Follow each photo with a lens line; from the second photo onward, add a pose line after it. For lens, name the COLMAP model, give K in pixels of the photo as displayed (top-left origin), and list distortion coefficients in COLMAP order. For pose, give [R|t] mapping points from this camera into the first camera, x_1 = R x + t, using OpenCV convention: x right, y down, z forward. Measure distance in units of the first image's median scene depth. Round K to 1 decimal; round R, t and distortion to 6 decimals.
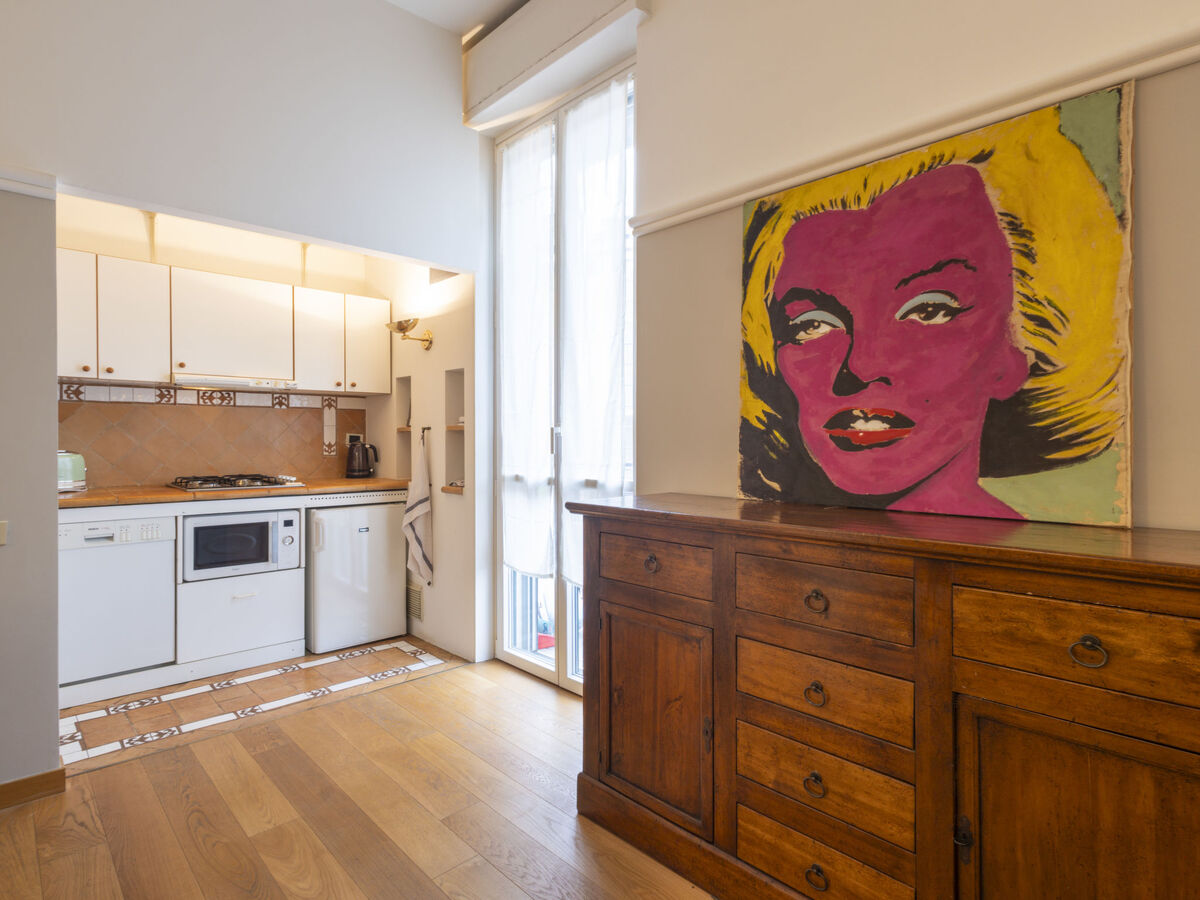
lens RADIAL K [[615.7, 0, 609.0], [0, 615.7, 443.3], [0, 0, 1]] dist [0.005120, 0.000732]
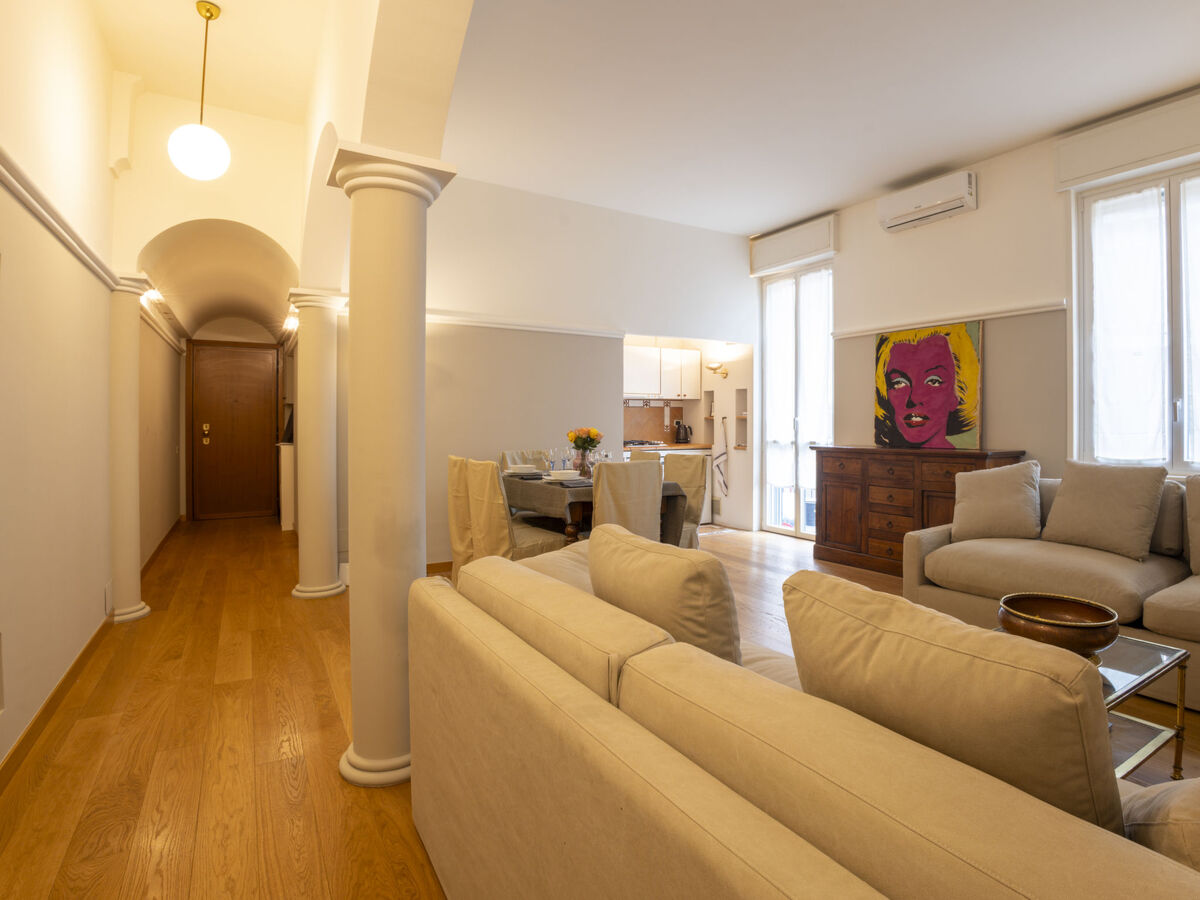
lens RADIAL K [[653.2, 0, 669.4], [0, 653.2, 421.9], [0, 0, 1]] dist [-0.066534, 0.009096]
pose [[0.983055, -0.002332, -0.183294, -0.153544], [0.001596, 0.999990, -0.004165, -0.003767], [0.183302, 0.003802, 0.983049, -2.018065]]
